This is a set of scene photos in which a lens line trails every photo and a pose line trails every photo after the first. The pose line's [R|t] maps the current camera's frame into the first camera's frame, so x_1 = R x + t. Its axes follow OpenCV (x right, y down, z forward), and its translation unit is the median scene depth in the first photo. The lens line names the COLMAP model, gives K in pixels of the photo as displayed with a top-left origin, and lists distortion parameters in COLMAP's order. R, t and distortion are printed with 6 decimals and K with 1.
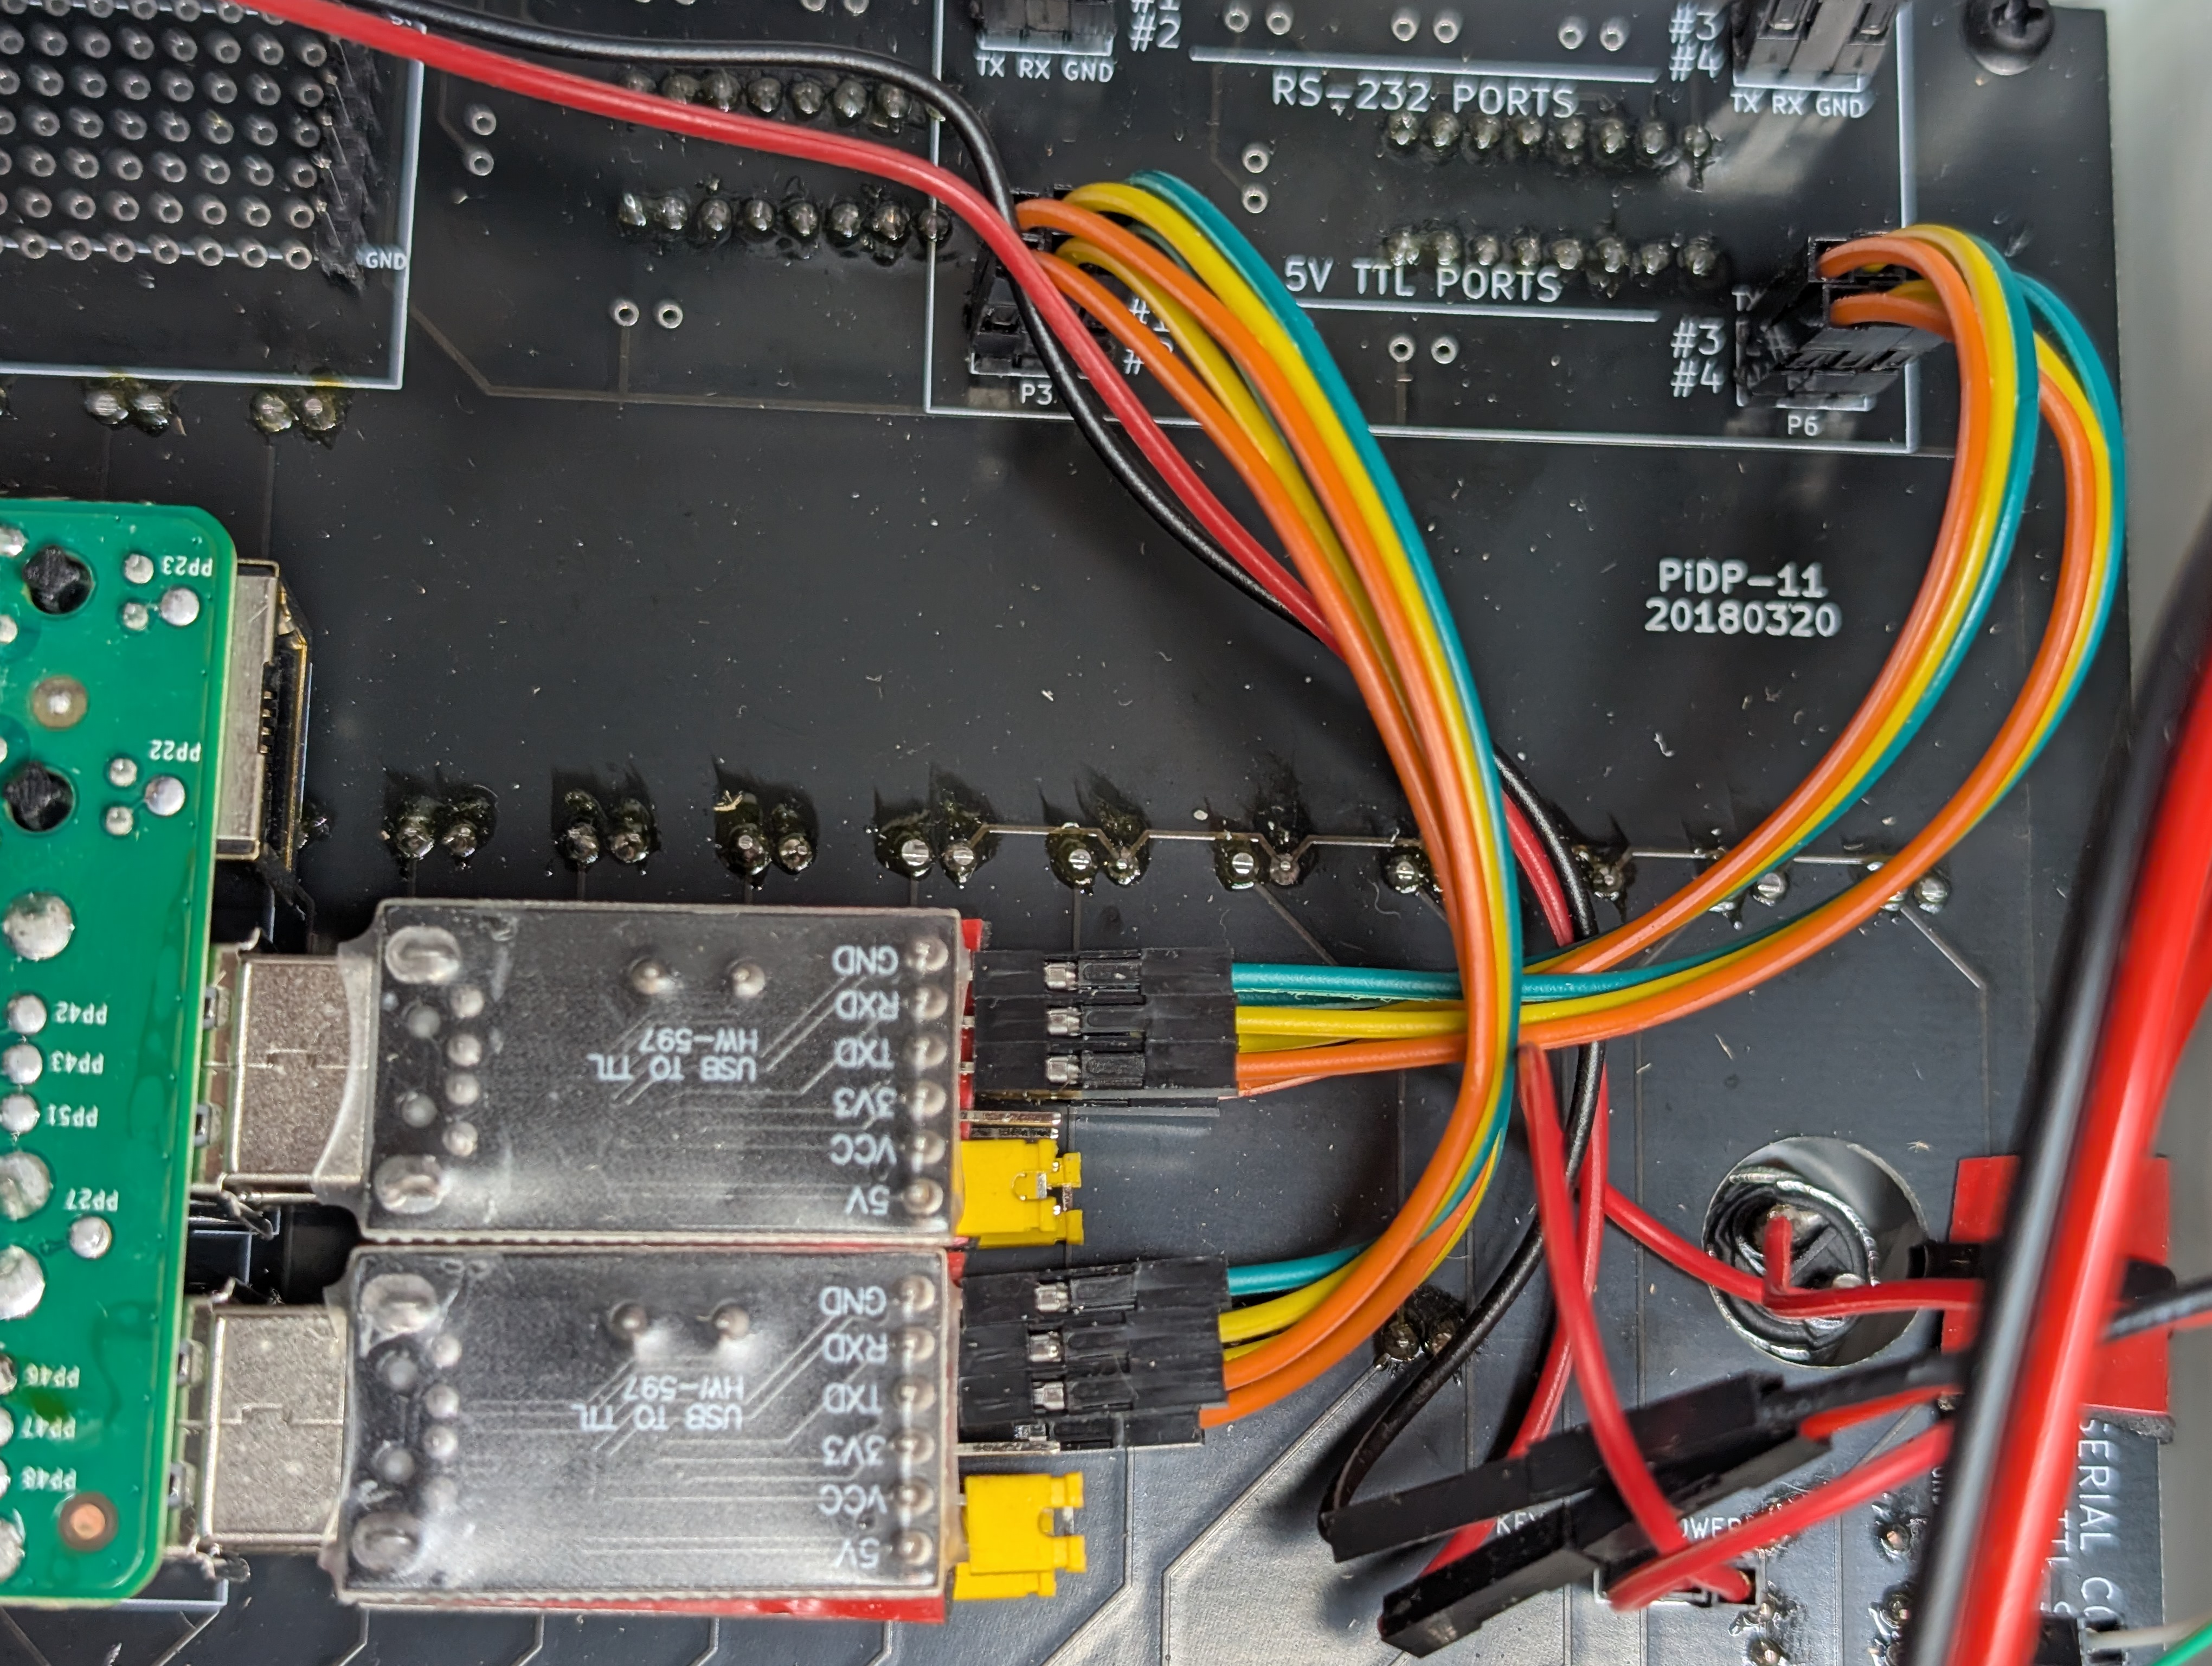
lens RADIAL K [[3580.3, 0, 1098.8], [0, 3580.3, 920.8], [0, 0, 1]] dist [0.283092, -1.327848]
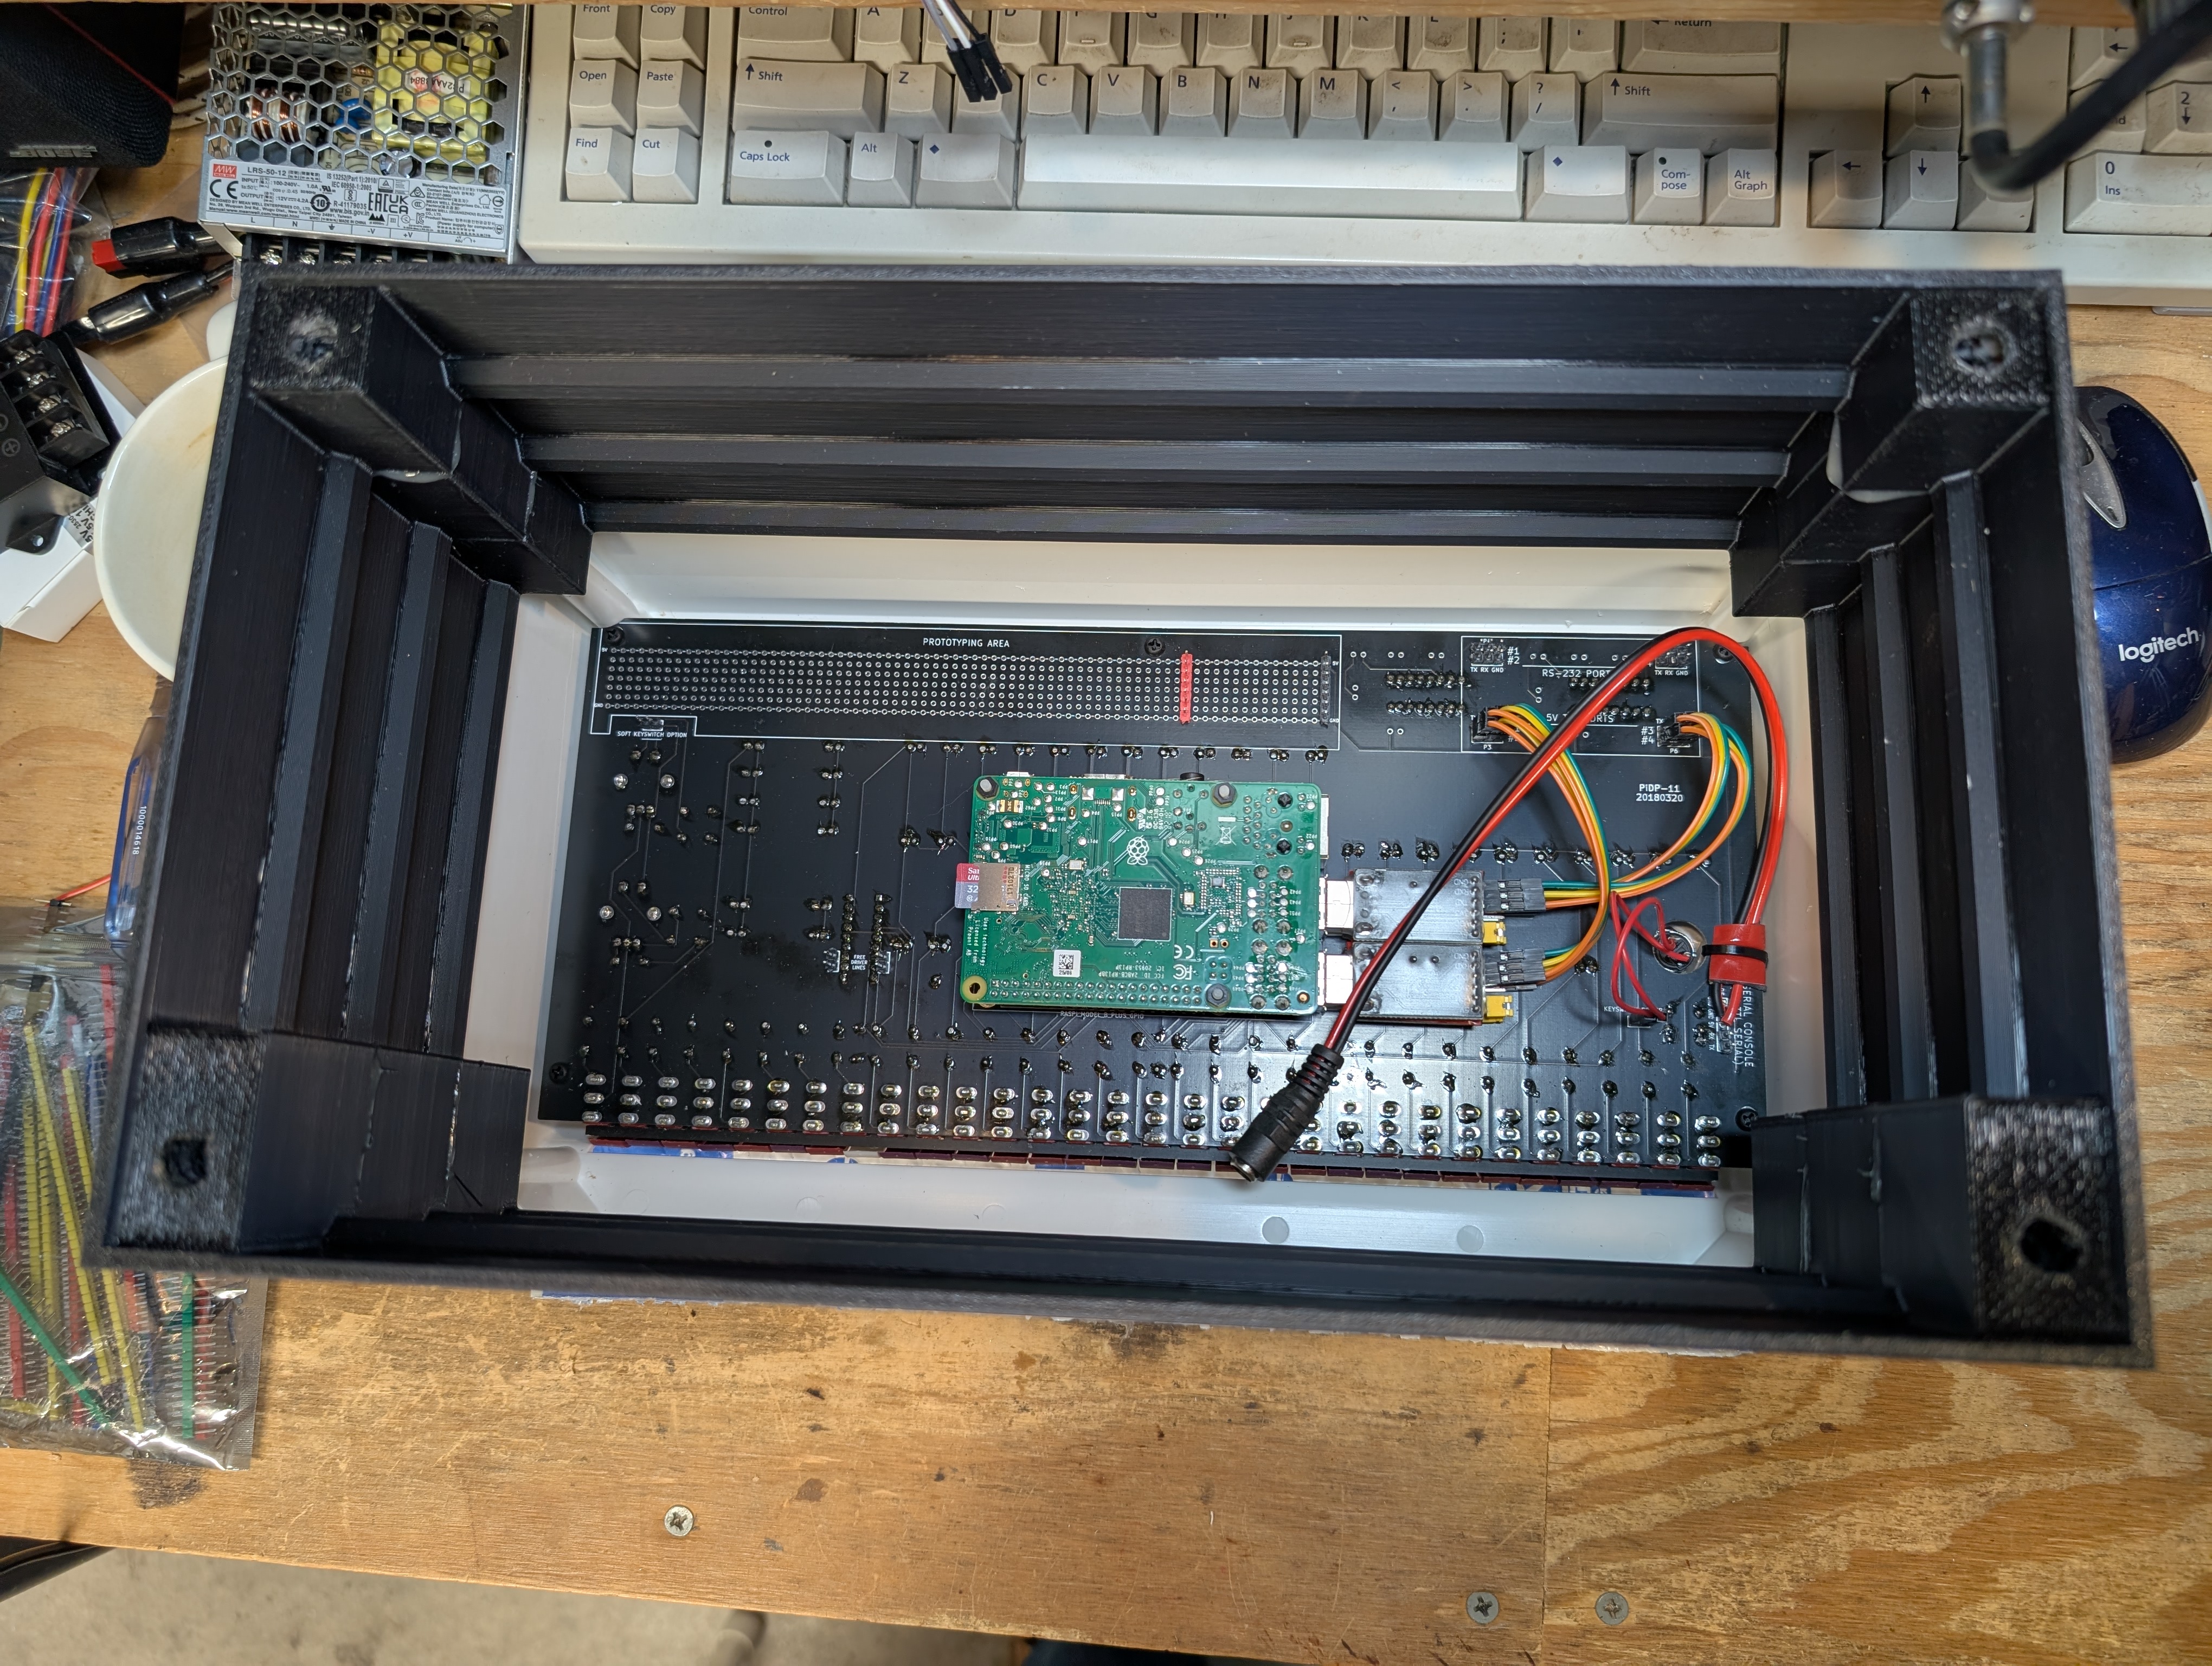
lens RADIAL K [[1550.8, 0, 1105.5], [0, 1550.8, 879.4], [0, 0, 1]] dist [-0.001588, -0.001147]
pose [[0.987363, -0.007071, -0.158319, -0.173050], [0.007184, 0.999974, 0.000138, 0.006256], [0.158314, -0.001274, 0.987388, -0.879661]]
